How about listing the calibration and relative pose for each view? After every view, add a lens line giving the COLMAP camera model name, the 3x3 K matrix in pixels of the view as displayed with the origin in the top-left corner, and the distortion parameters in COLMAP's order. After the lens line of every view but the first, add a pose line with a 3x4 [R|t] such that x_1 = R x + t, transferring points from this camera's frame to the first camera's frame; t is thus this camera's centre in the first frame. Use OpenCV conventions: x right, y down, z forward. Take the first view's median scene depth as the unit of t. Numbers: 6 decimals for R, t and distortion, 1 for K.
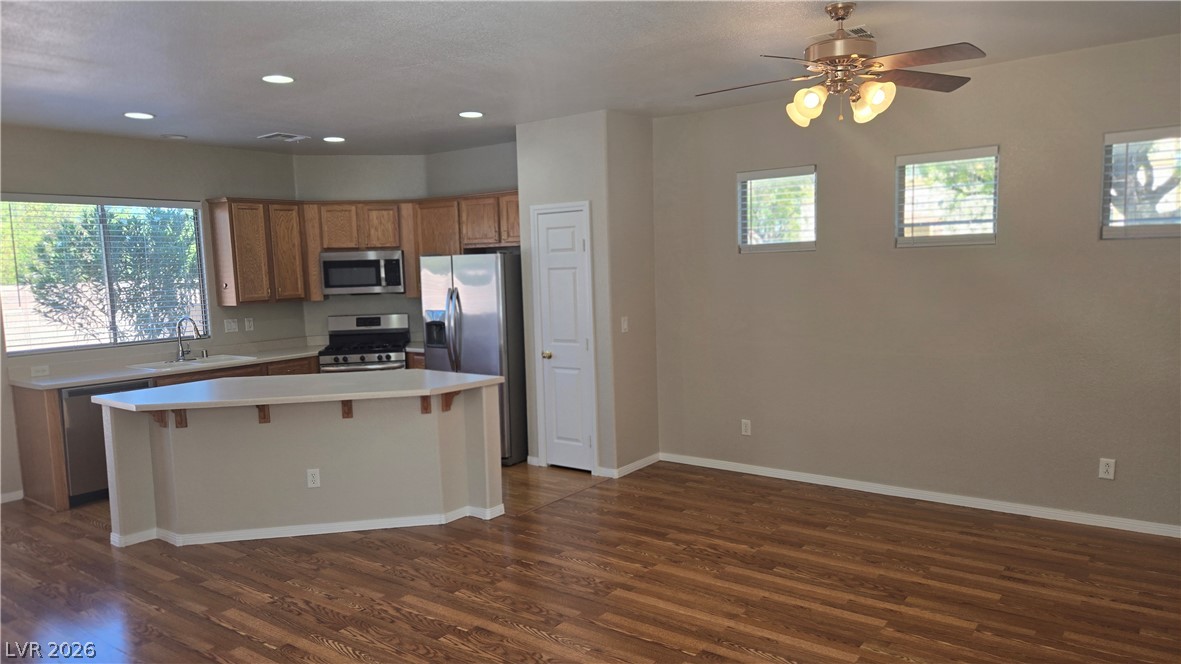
lens RADIAL K [[793.9, 0, 590.1], [0, 793.9, 332.2], [0, 0, 1]] dist [0.065897, -0.045706]
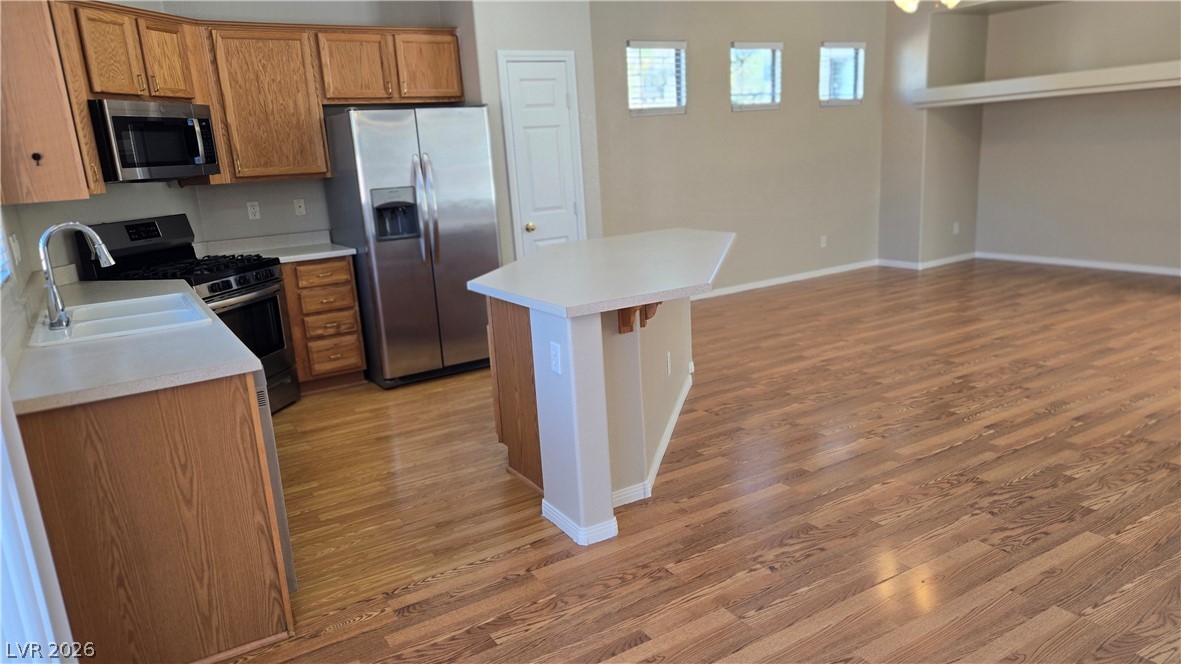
lens RADIAL K [[793.9, 0, 589.4], [0, 793.9, 333.5], [0, 0, 1]] dist [0.065897, -0.045706]
pose [[0.370291, -0.203348, 0.906385, -1.191367], [0.131167, 0.977415, 0.165696, 0.008609], [-0.919609, 0.057532, 0.388600, 0.821679]]
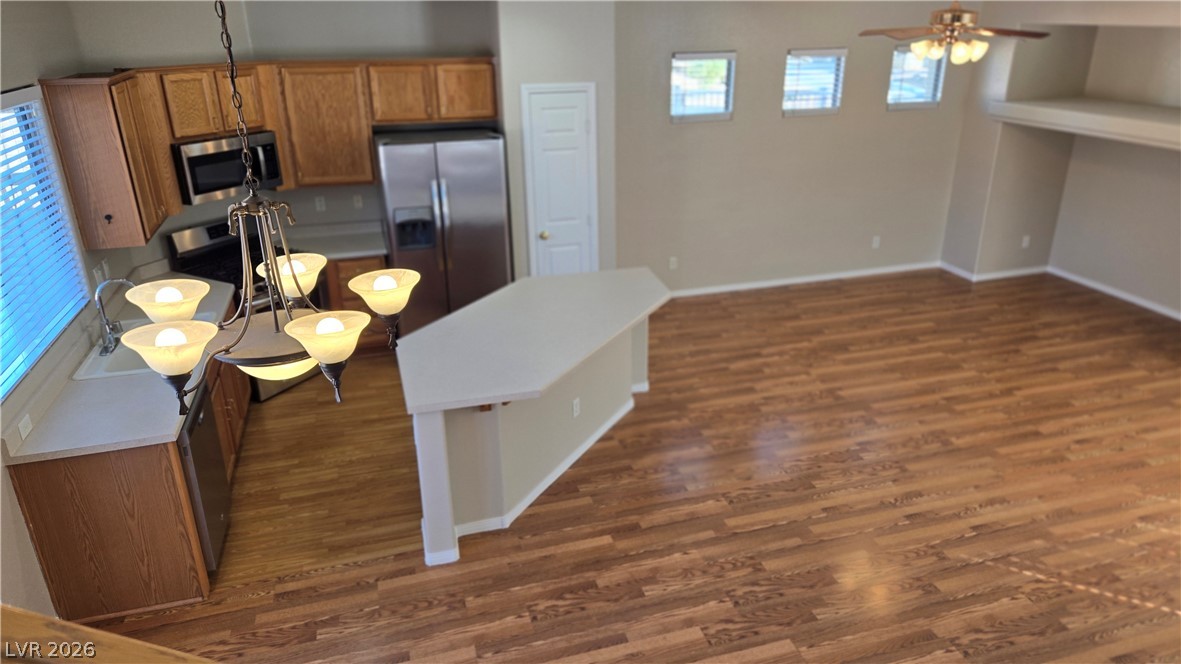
lens RADIAL K [[793.9, 0, 608.3], [0, 793.9, 317.5], [0, 0, 1]] dist [0.065897, -0.045706]
pose [[0.584167, -0.265543, 0.766965, -1.130637], [0.058722, 0.956317, 0.286374, -0.219251], [-0.809506, -0.122253, 0.574242, 0.453011]]
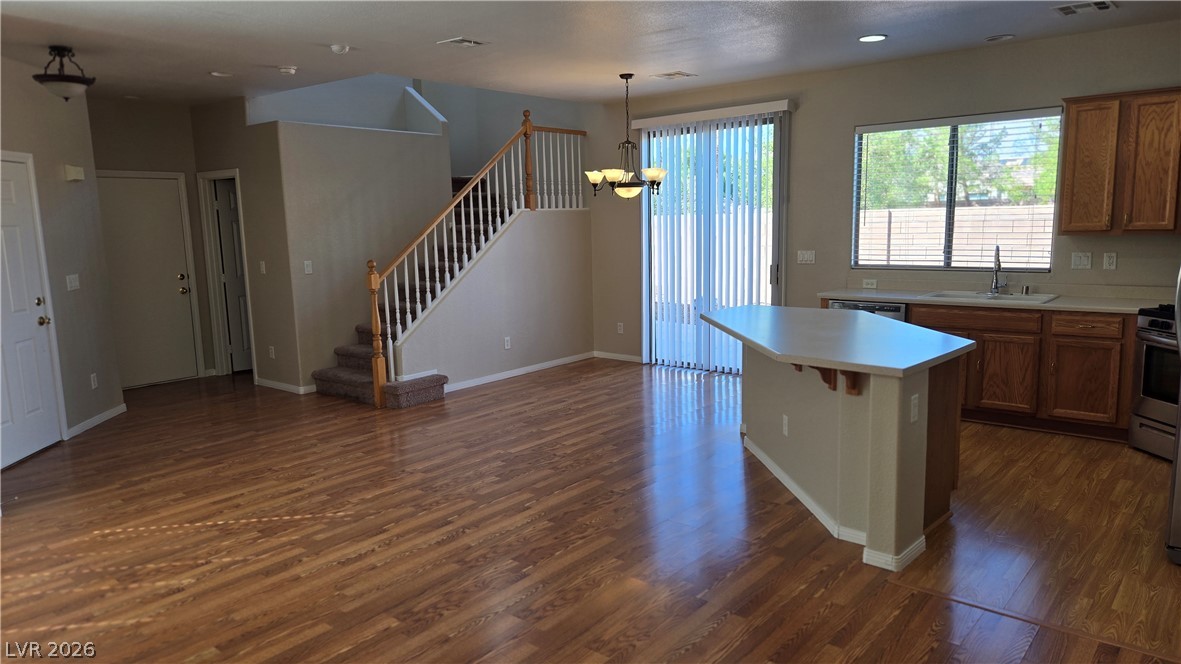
lens RADIAL K [[793.9, 0, 587.2], [0, 793.9, 336.1], [0, 0, 1]] dist [0.065897, -0.045706]
pose [[-0.054782, 0.182935, -0.981597, 0.608313], [-0.061976, 0.980555, 0.186200, -0.085222], [0.996573, 0.071036, -0.042379, 0.867808]]
